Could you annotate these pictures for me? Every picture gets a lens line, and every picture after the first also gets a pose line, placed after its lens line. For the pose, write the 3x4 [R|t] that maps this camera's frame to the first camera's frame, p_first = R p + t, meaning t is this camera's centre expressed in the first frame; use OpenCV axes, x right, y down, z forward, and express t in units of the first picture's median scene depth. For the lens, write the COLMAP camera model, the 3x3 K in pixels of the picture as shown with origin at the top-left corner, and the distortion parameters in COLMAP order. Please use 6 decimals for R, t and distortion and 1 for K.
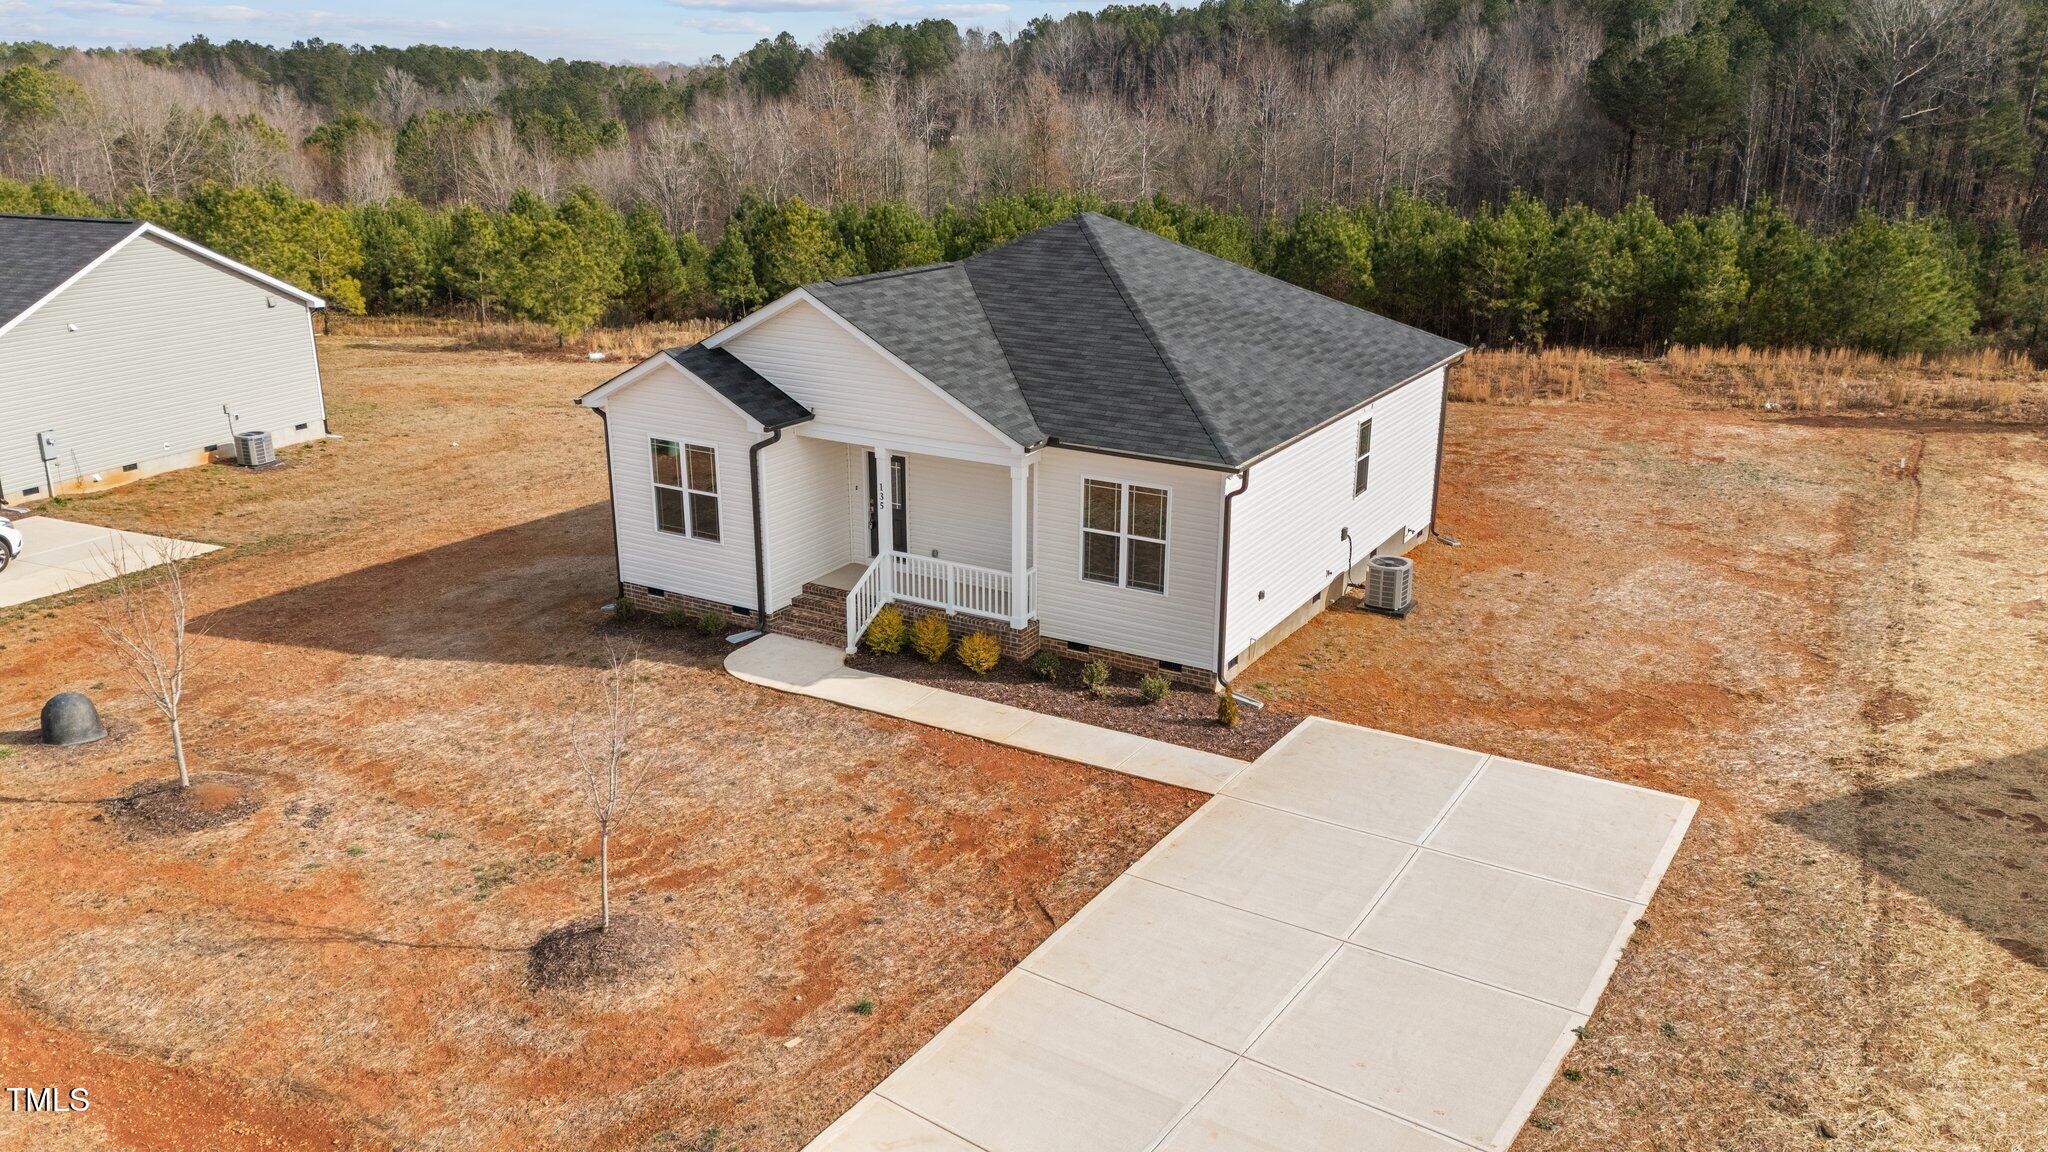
lens RADIAL K [[1505.8, 0, 1017.2], [0, 1505.8, 572.1], [0, 0, 1]] dist [0.086125, -0.085103]
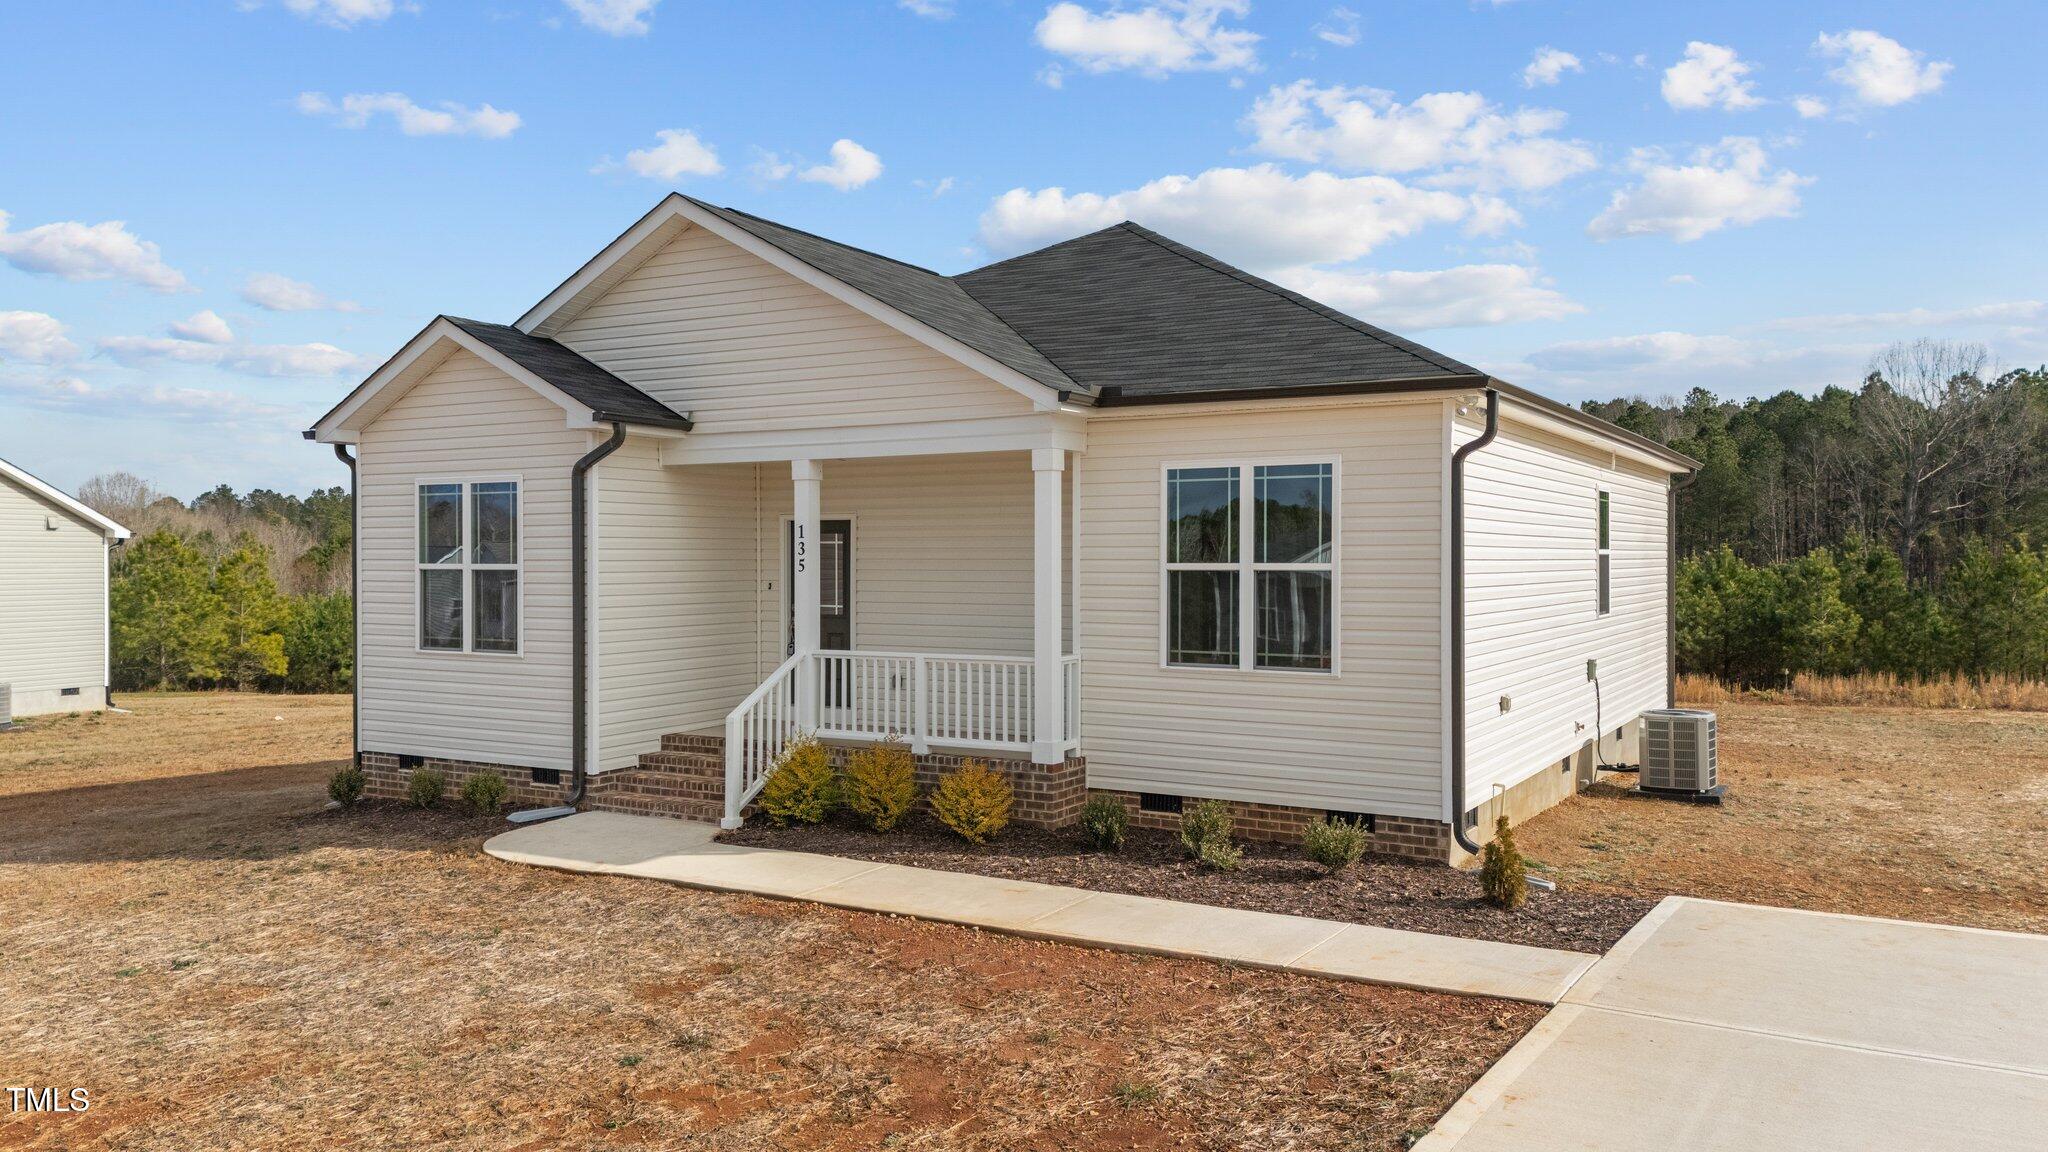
lens RADIAL K [[1519.3, 0, 1014.6], [0, 1519.3, 565.9], [0, 0, 1]] dist [0.075860, -0.080970]
pose [[0.999978, -0.006216, -0.002228, -0.008923], [0.005284, 0.955622, -0.294549, 0.125552], [0.003960, 0.294530, 0.955634, 0.465052]]
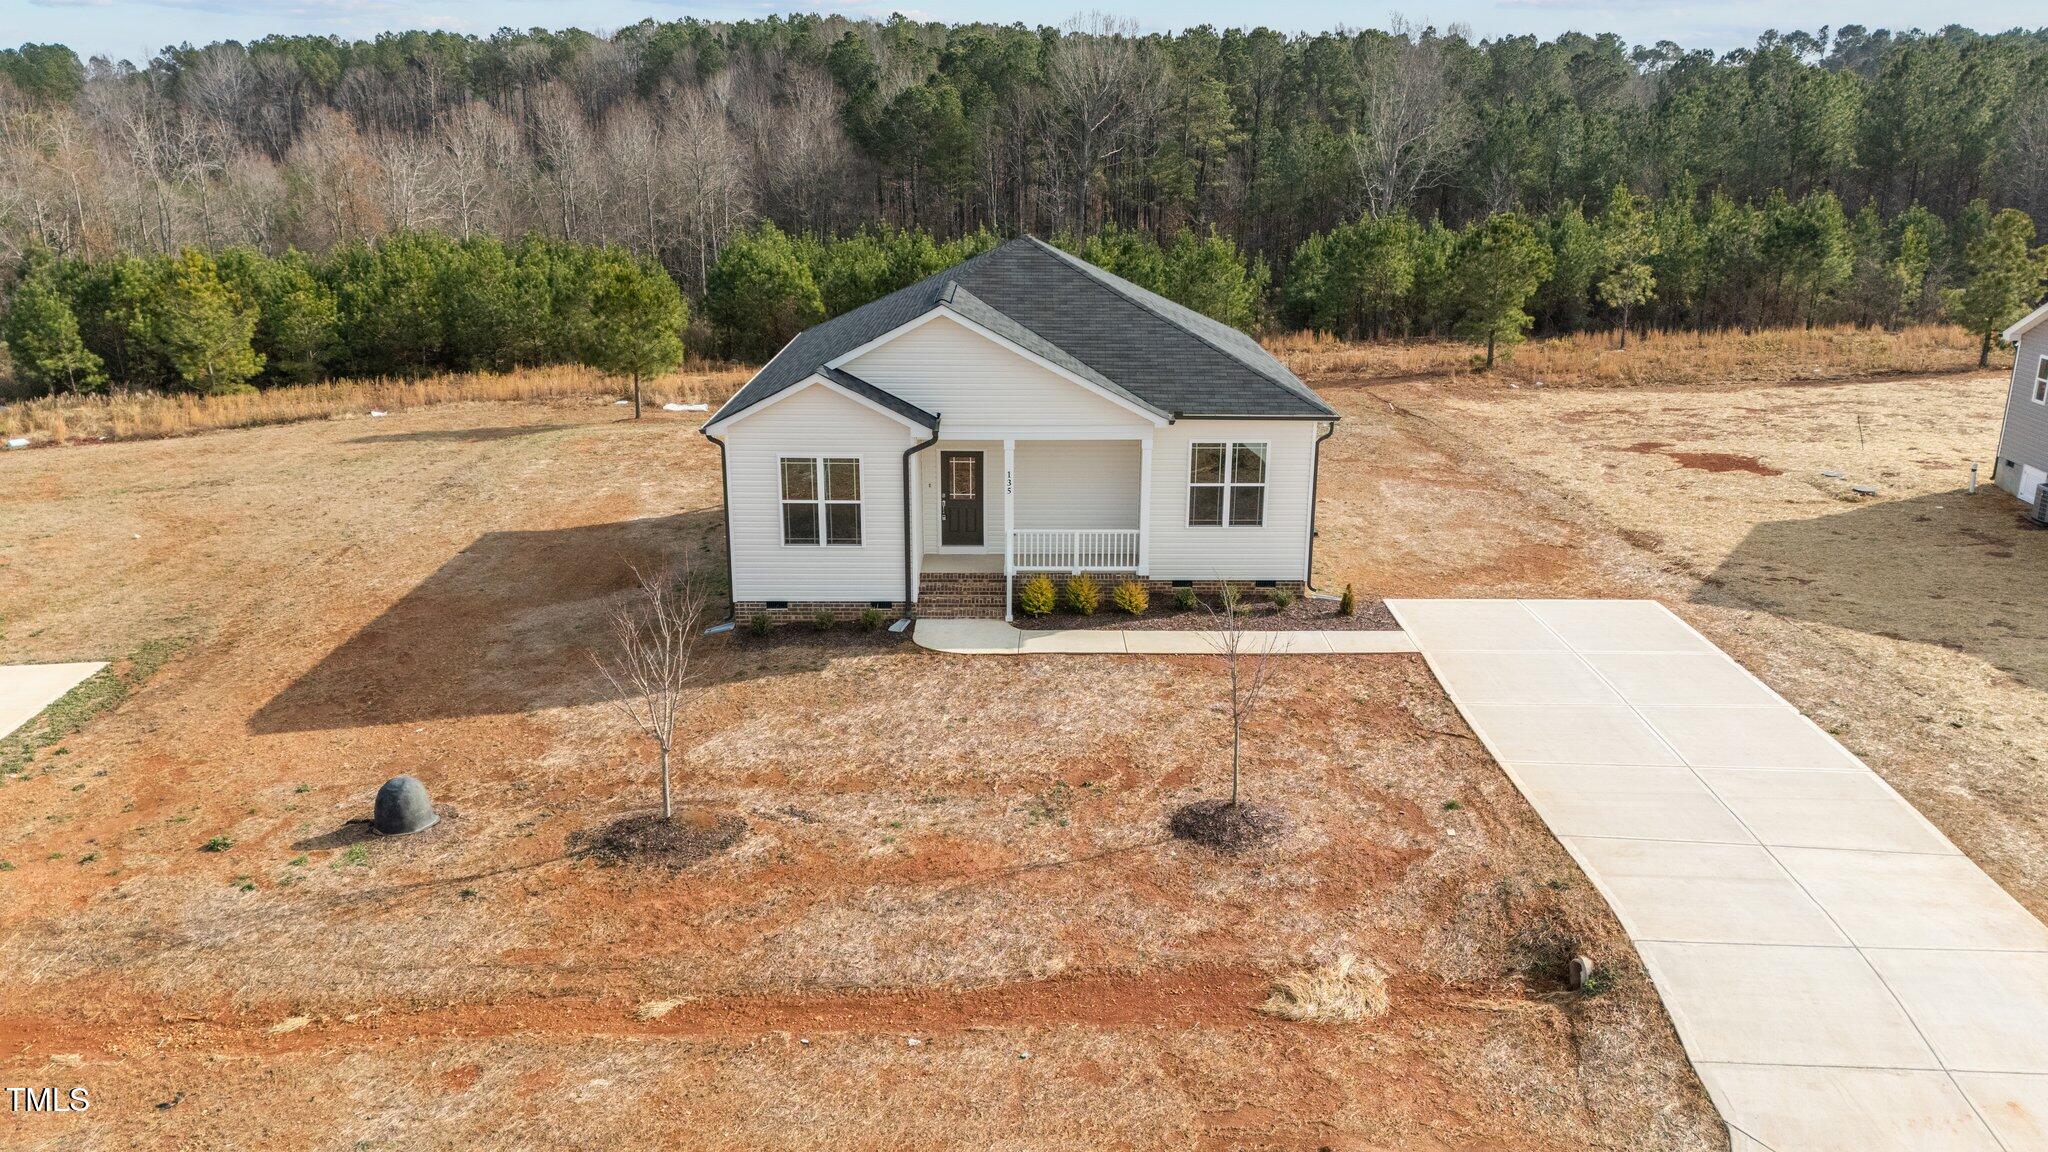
lens RADIAL K [[1505.8, 0, 1017.2], [0, 1505.8, 572.1], [0, 0, 1]] dist [0.086125, -0.085103]
pose [[0.857789, -0.144678, 0.493220, -0.671827], [0.156579, 0.987513, 0.017356, -0.001761], [-0.489572, 0.062340, 0.869732, 0.000007]]
